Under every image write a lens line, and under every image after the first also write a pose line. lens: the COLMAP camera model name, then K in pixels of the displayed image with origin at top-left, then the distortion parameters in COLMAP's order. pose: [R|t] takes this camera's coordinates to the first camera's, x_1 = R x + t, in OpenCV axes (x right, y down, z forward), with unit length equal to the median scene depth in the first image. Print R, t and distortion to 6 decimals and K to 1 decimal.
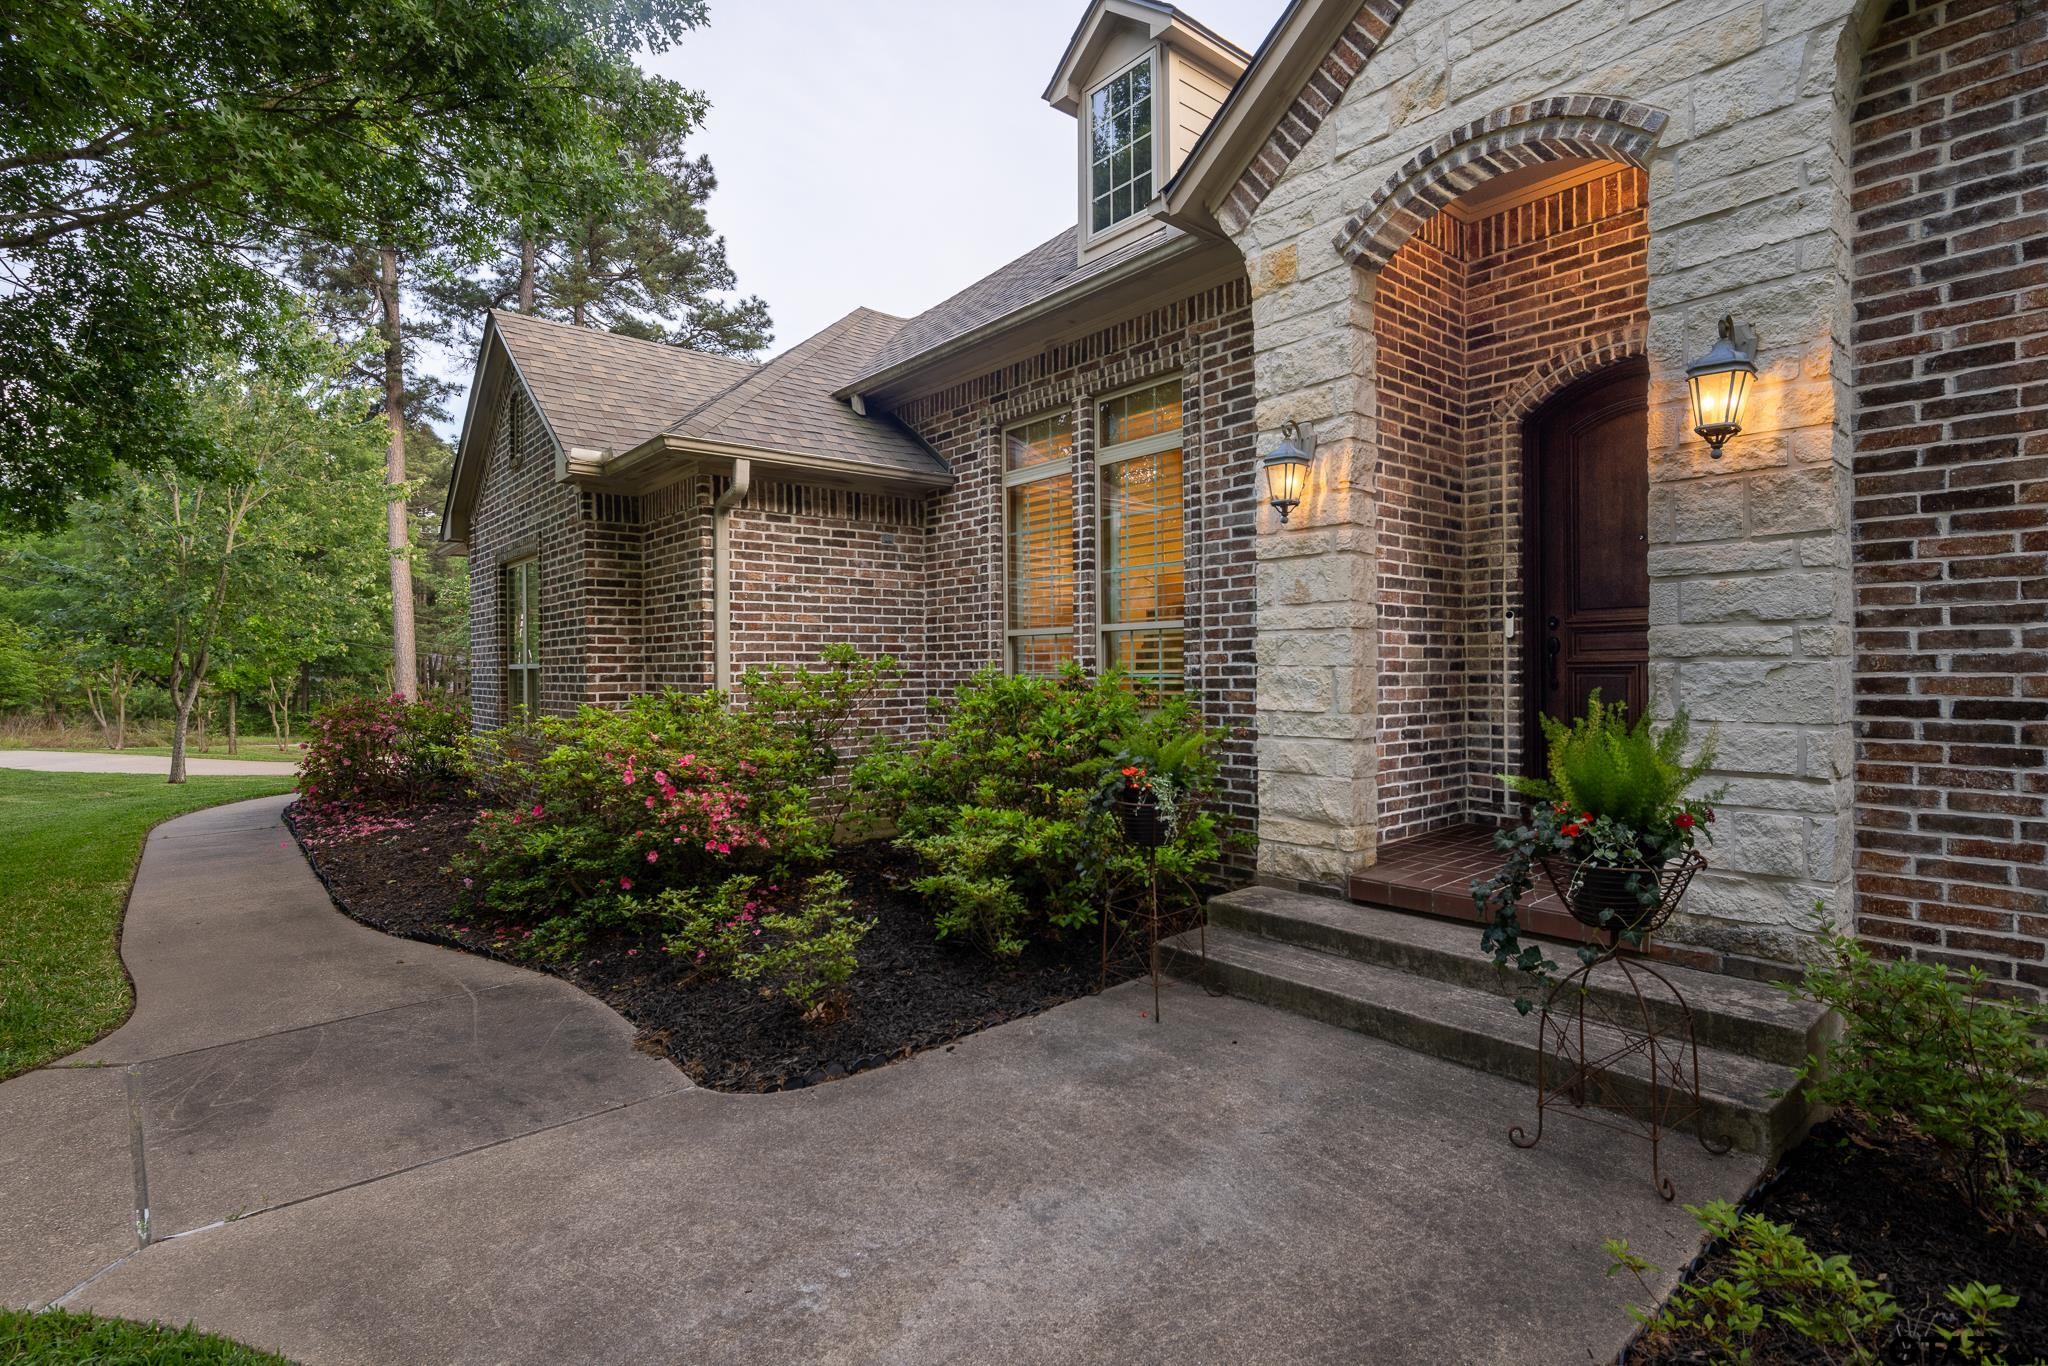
lens RADIAL K [[988.3, 0, 1026.1], [0, 988.3, 676.2], [0, 0, 1]] dist [-0.001139, -0.001727]
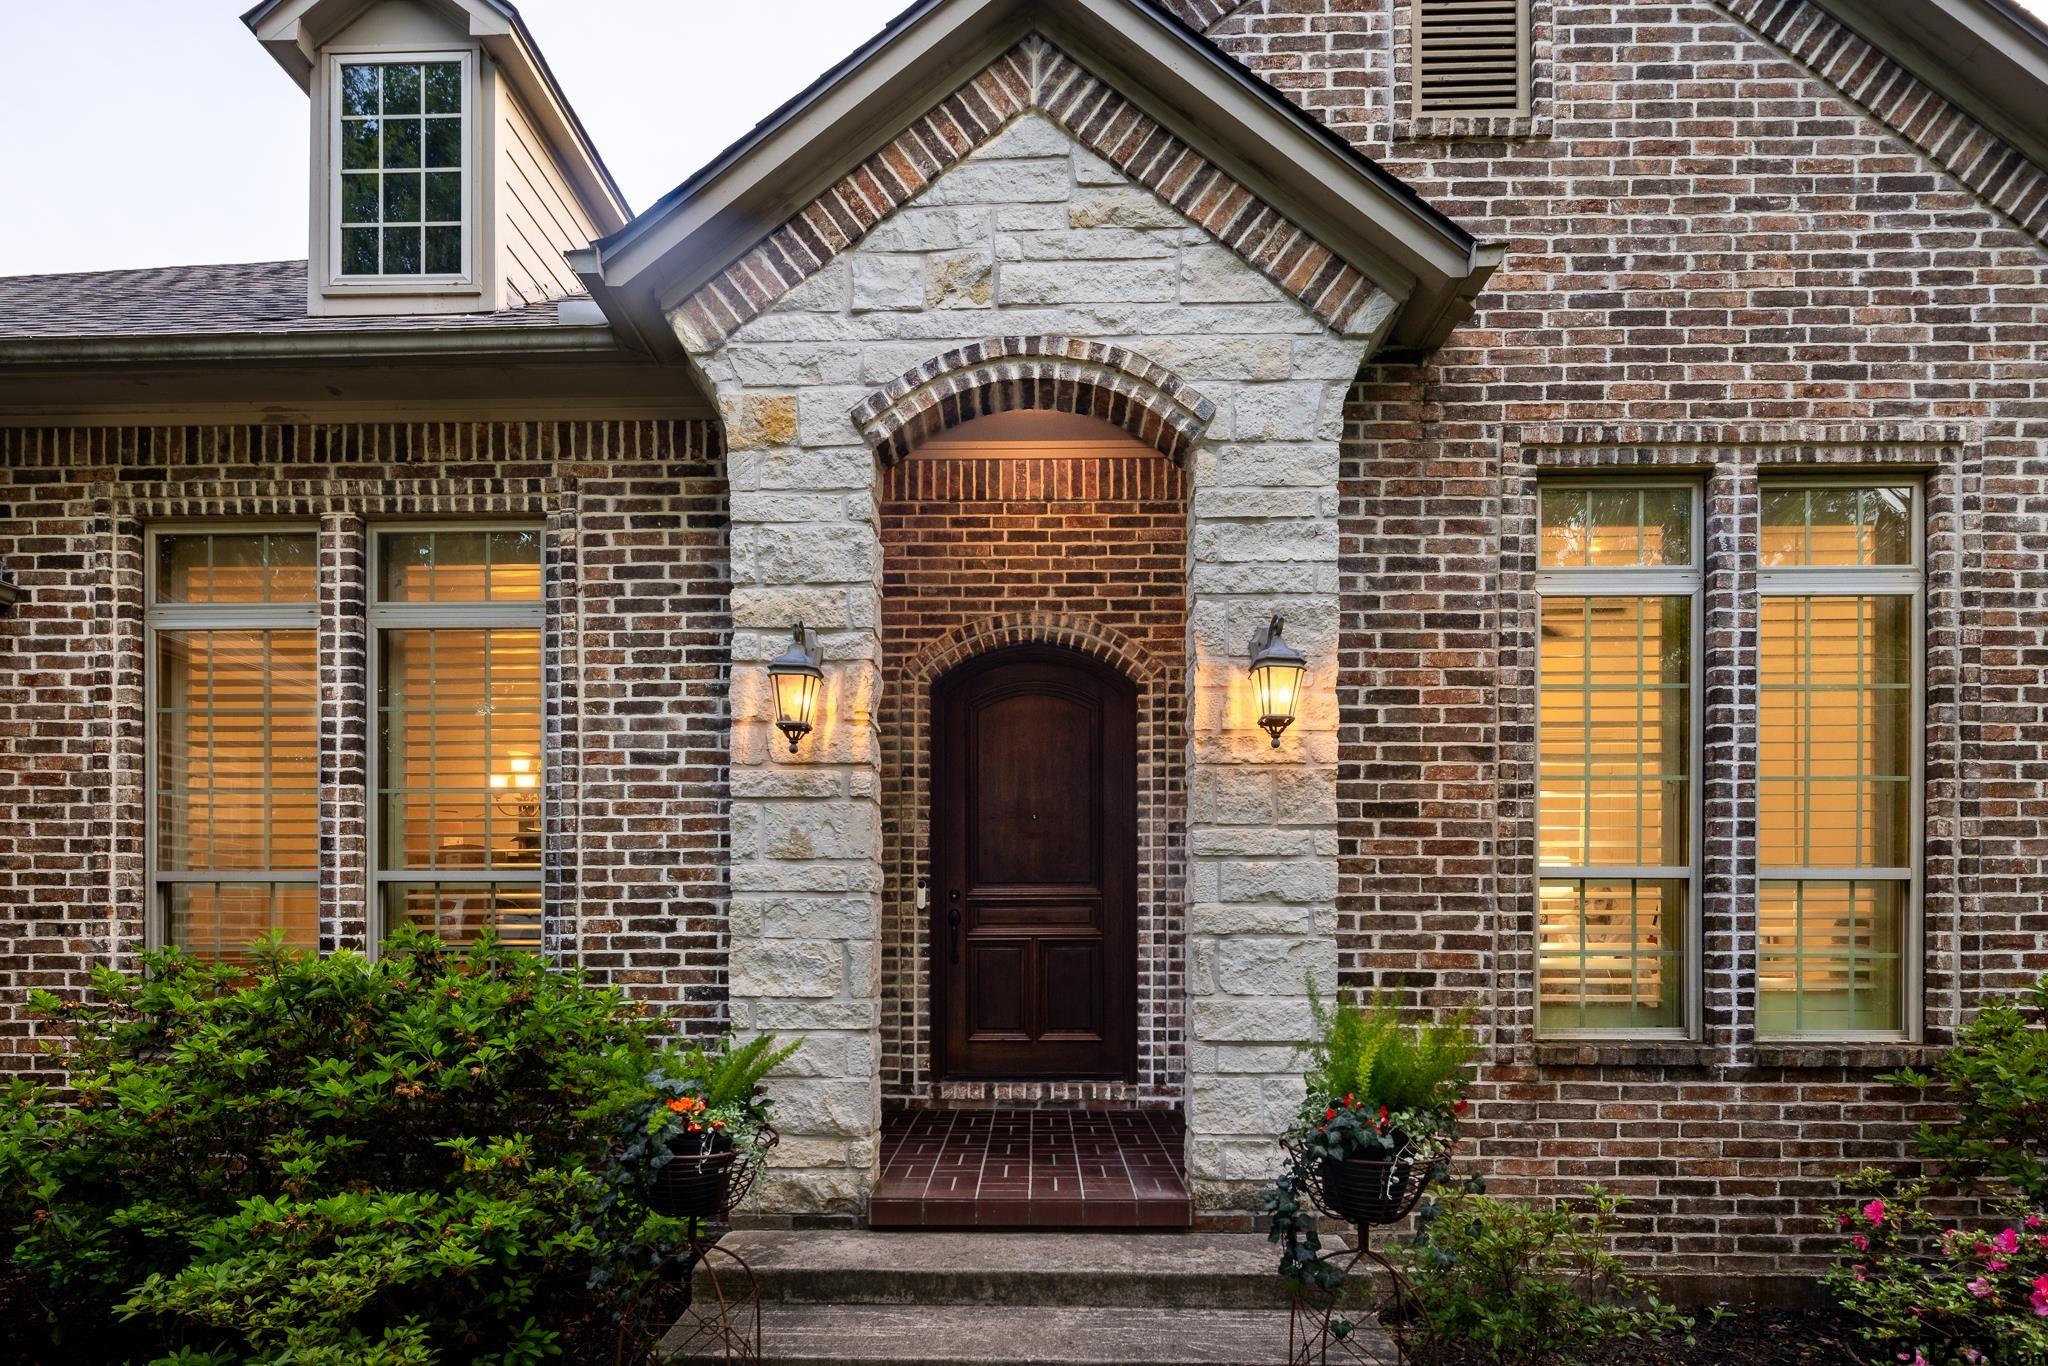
lens RADIAL K [[1000.5, 0, 1018.2], [0, 1000.5, 936.9], [0, 0, 1]] dist [0.000686, -0.001062]
pose [[0.661365, 0.006515, 0.750036, -0.176138], [-0.001940, 0.999974, -0.006976, -0.005738], [-0.750062, 0.003158, 0.661360, 0.305412]]
